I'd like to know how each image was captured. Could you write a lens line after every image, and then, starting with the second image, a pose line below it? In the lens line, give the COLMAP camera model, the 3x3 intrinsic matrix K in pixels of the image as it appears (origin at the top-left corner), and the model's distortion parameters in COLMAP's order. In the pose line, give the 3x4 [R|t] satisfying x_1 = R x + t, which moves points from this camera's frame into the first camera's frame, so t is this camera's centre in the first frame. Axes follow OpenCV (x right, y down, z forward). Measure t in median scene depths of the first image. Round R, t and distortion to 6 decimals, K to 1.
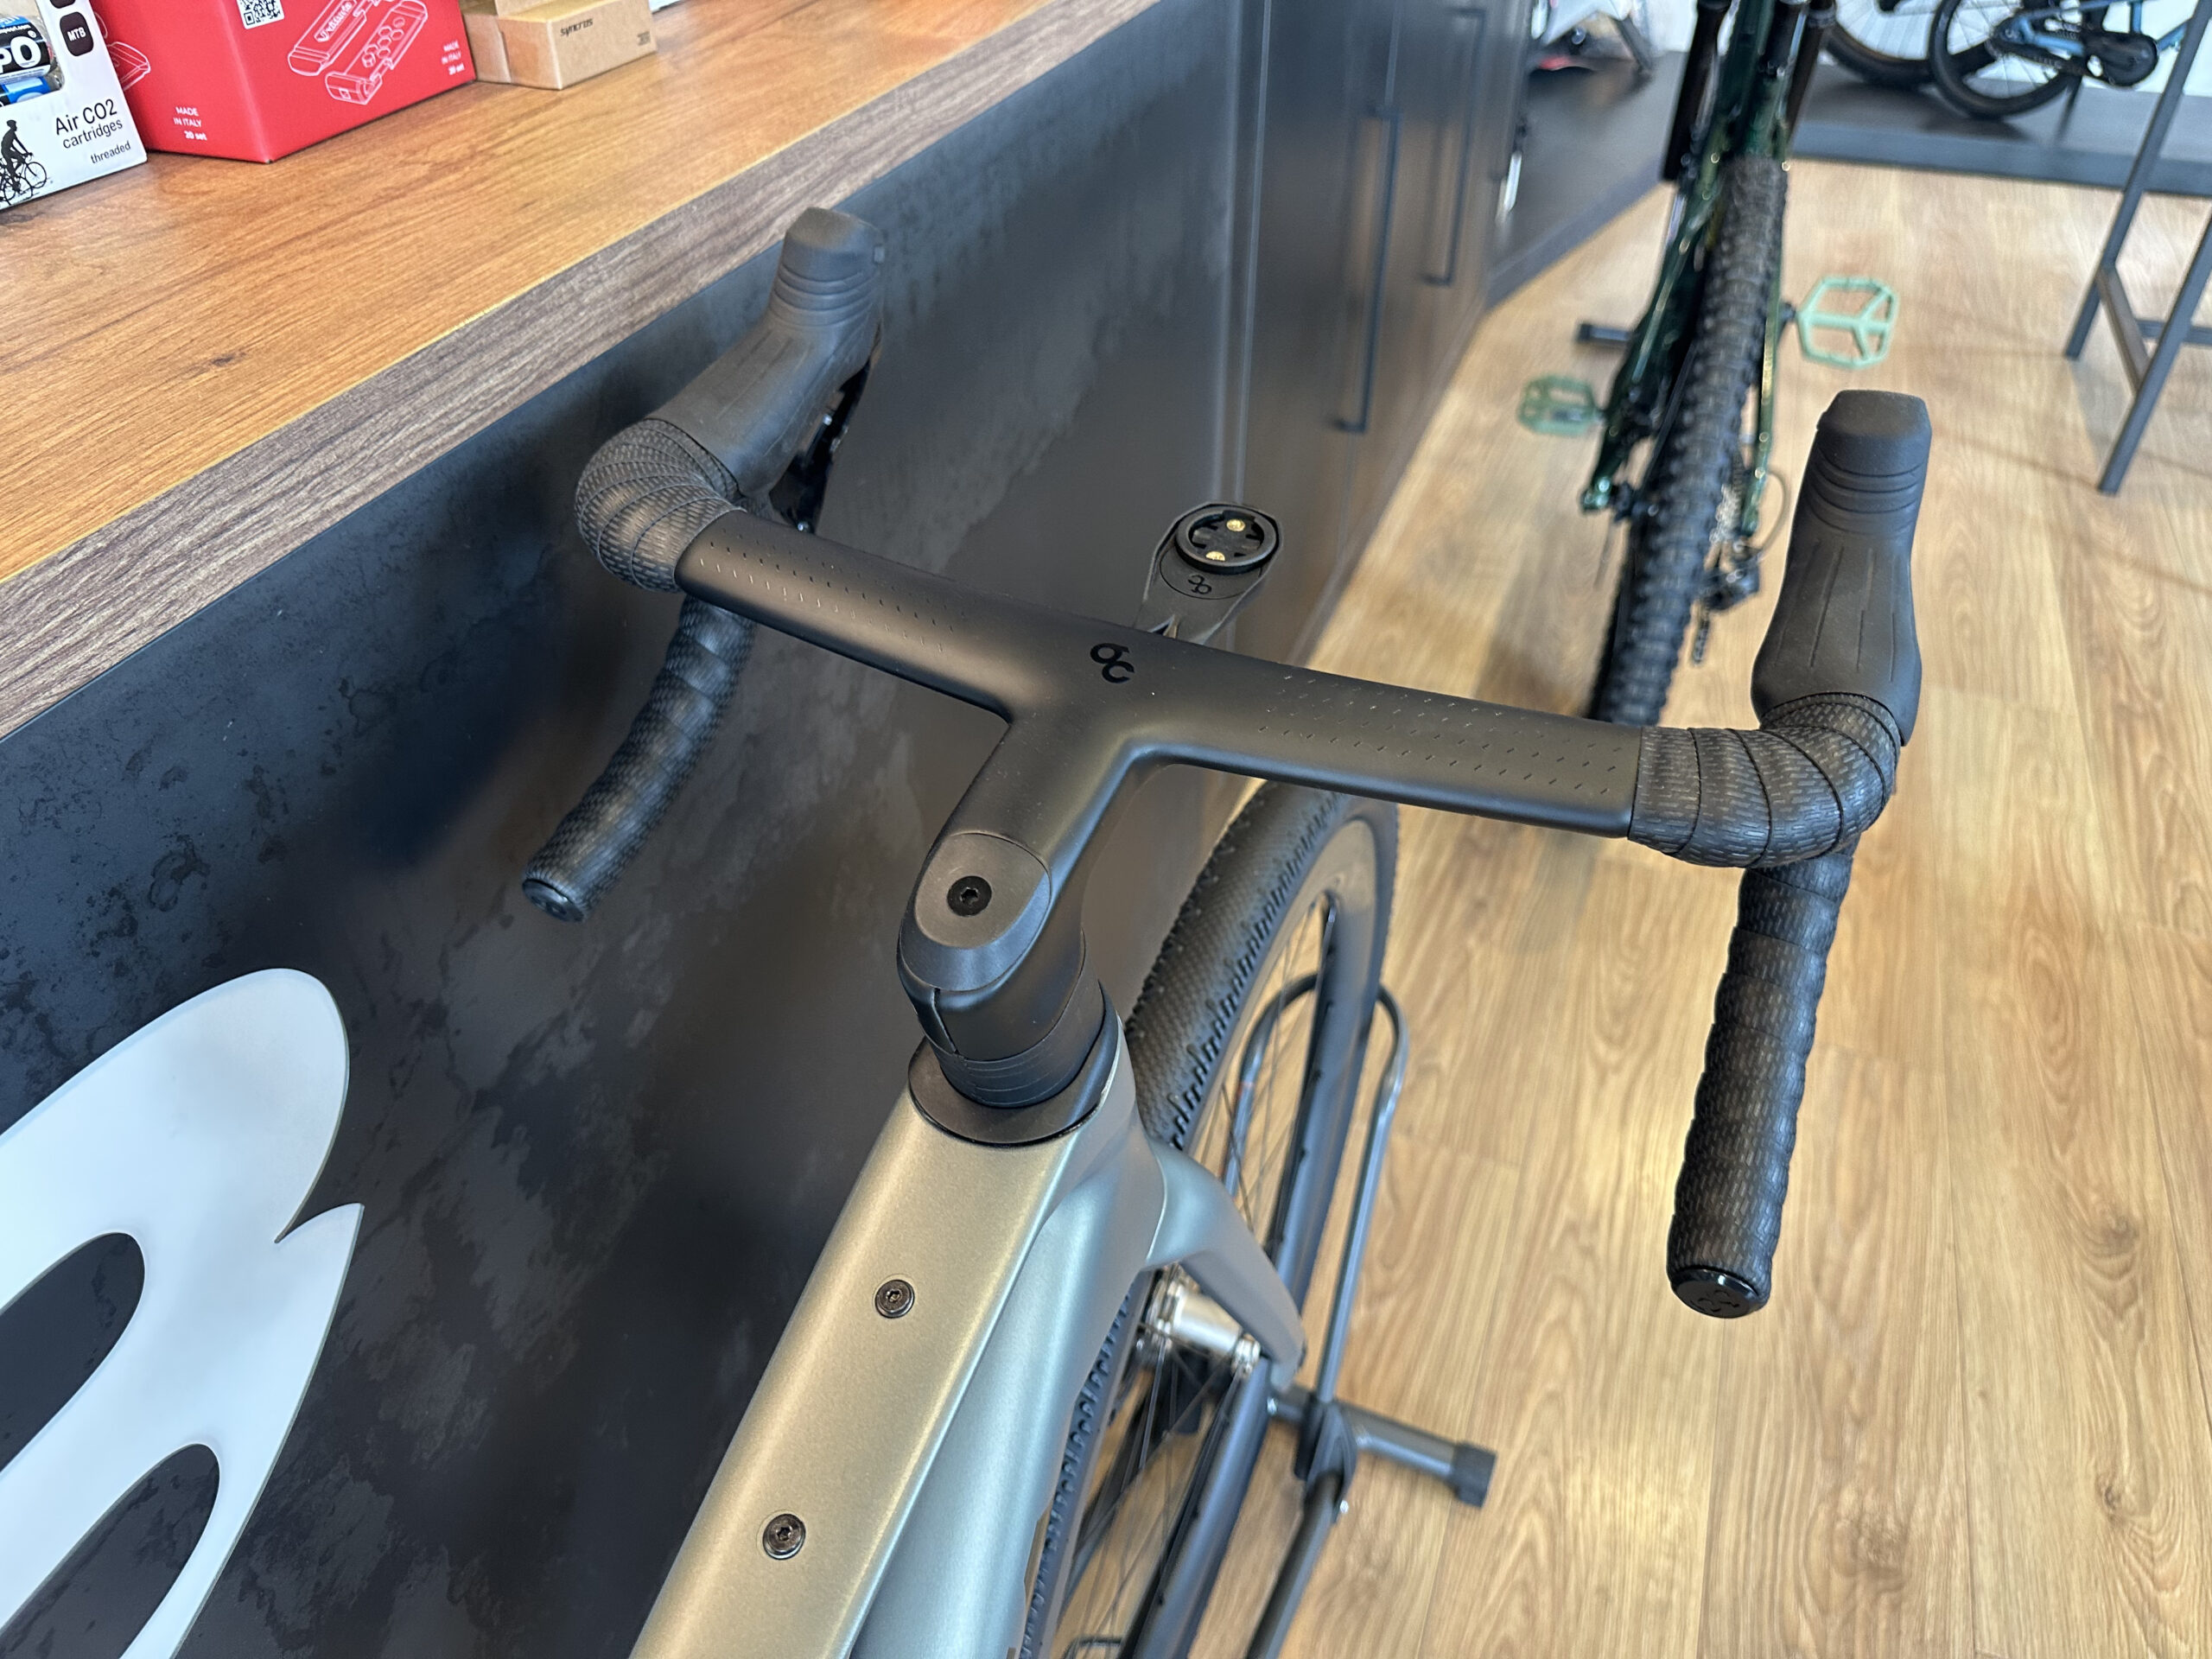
lens RADIAL K [[1531.6, 0, 1106.0], [0, 1531.6, 829.5], [0, 0, 1]] dist [-0.035010, 0.002370]
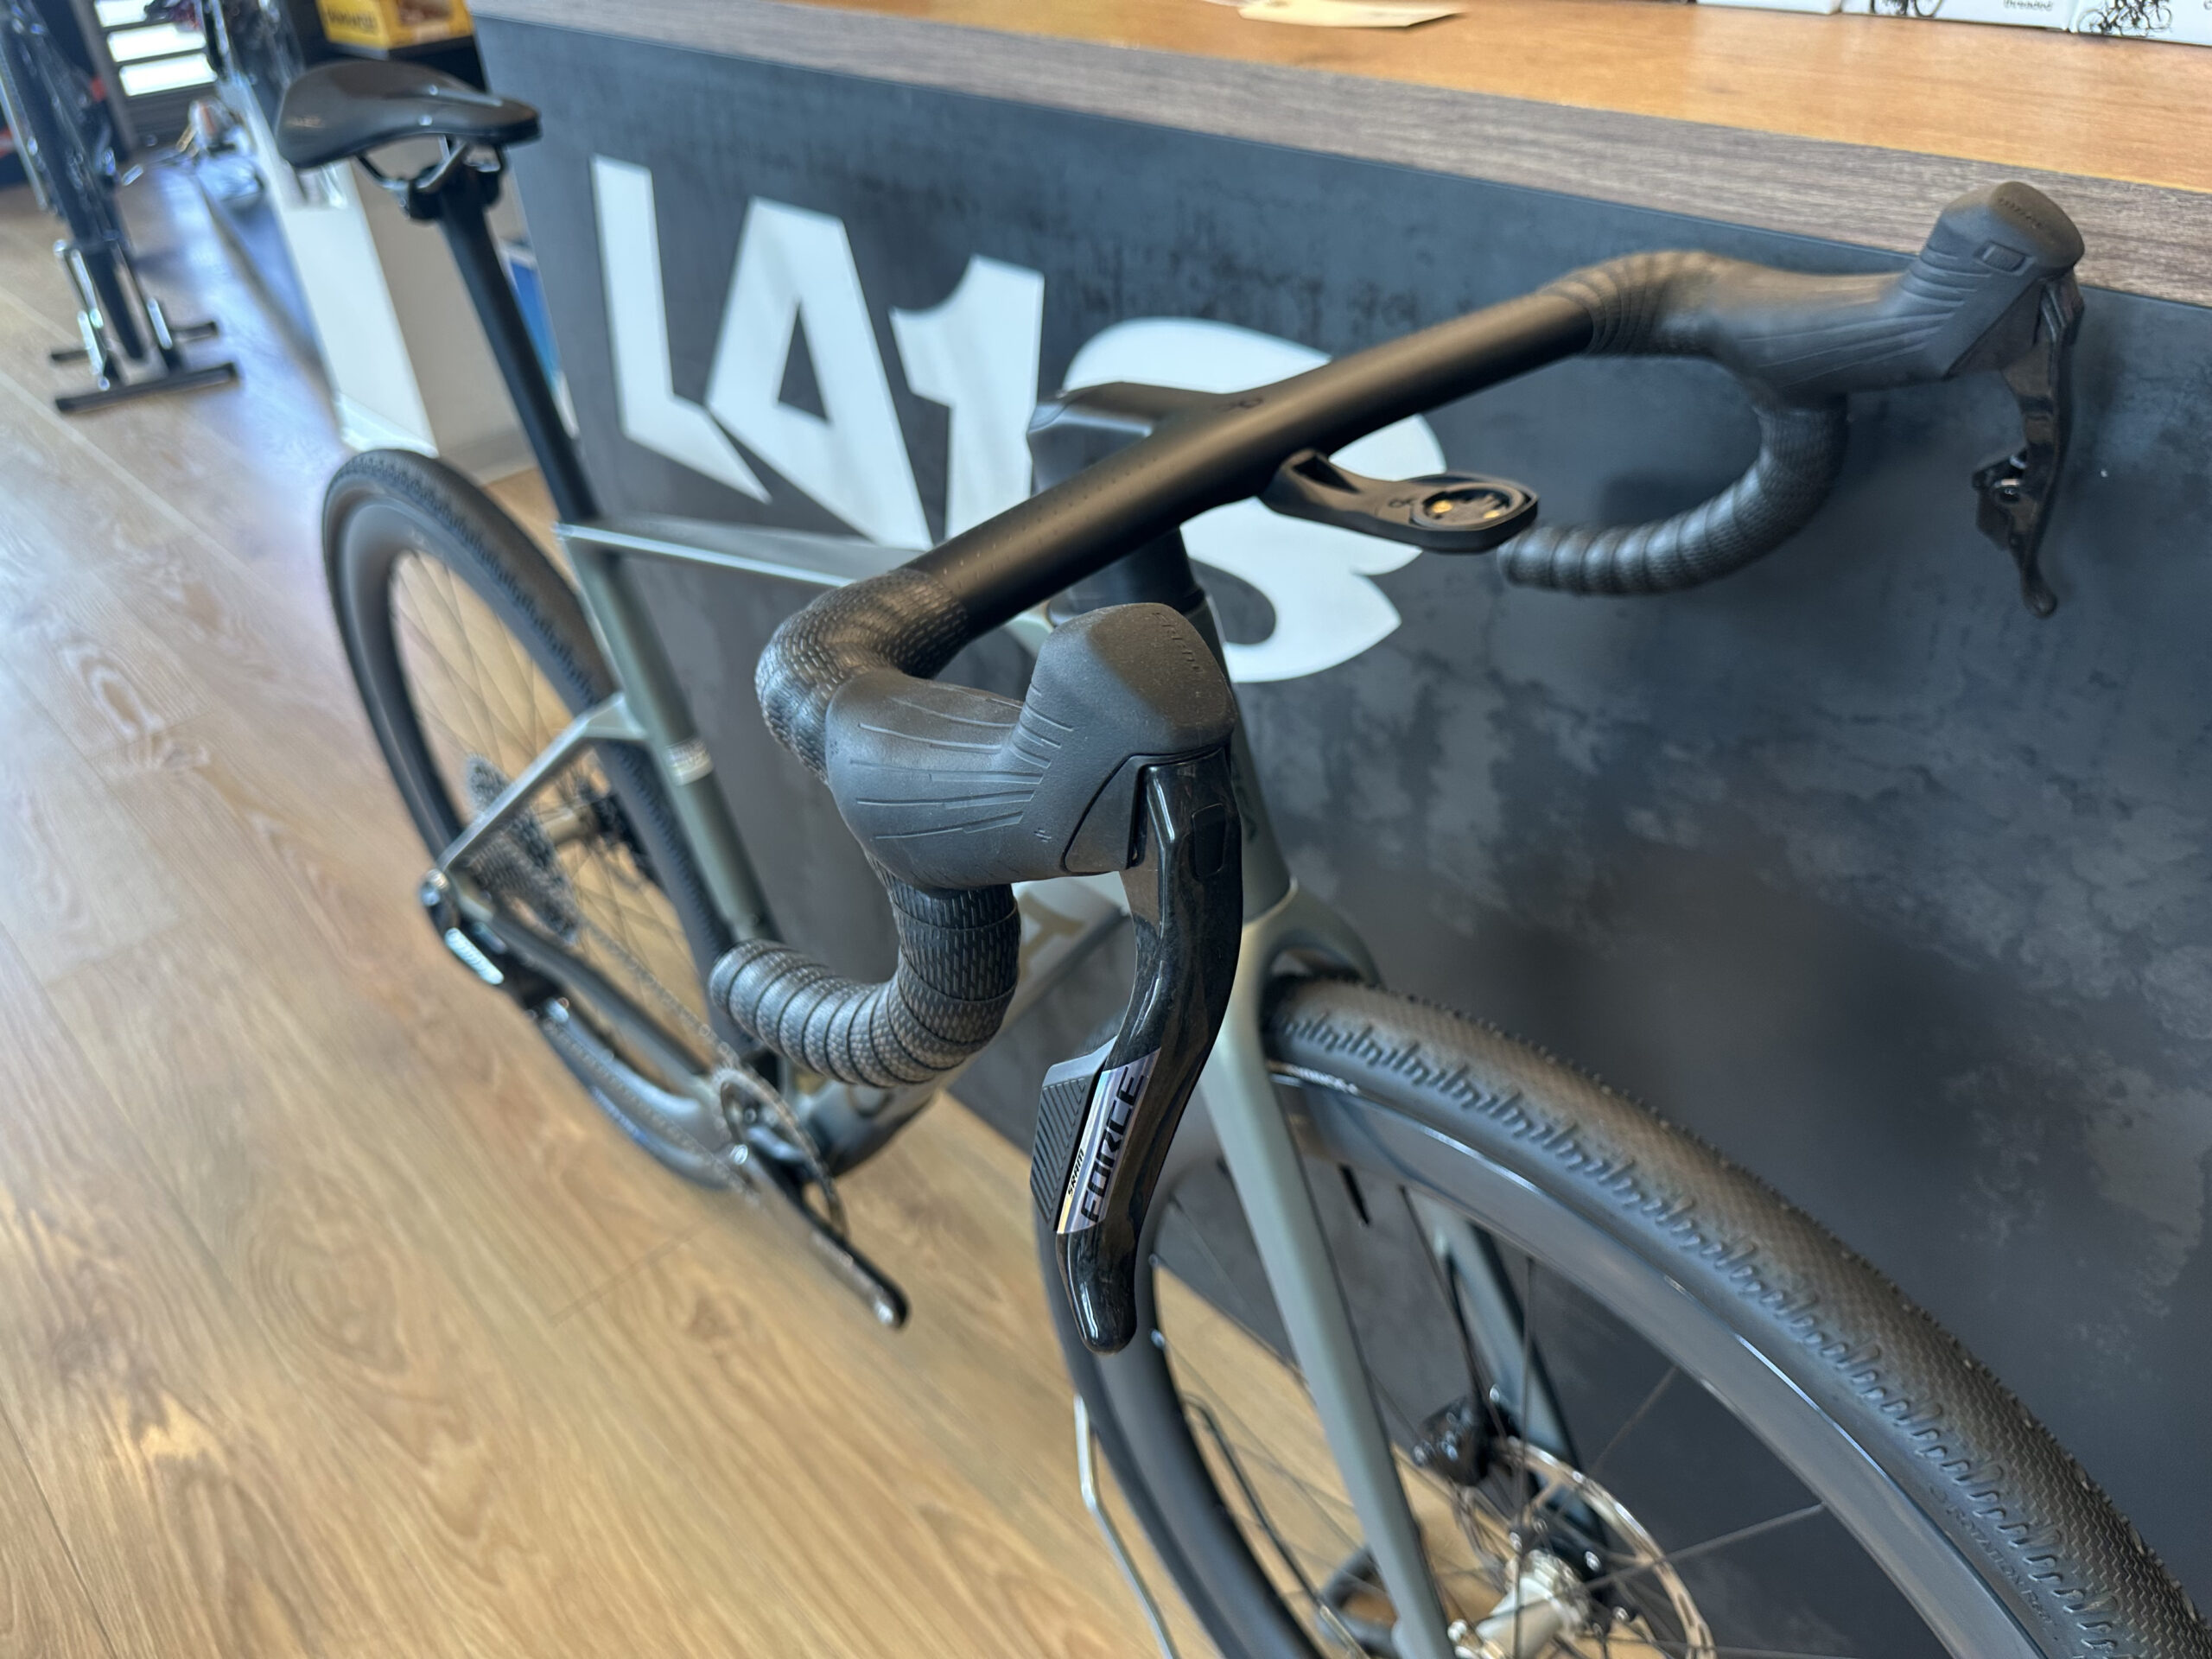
lens RADIAL K [[1531.6, 0, 1106.0], [0, 1531.6, 829.5], [0, 0, 1]] dist [-0.035010, 0.002370]
pose [[-0.410696, 0.564918, -0.715679, 0.877840], [-0.537598, 0.483941, 0.690500, -0.572234], [0.736422, 0.668332, 0.104946, 0.823021]]
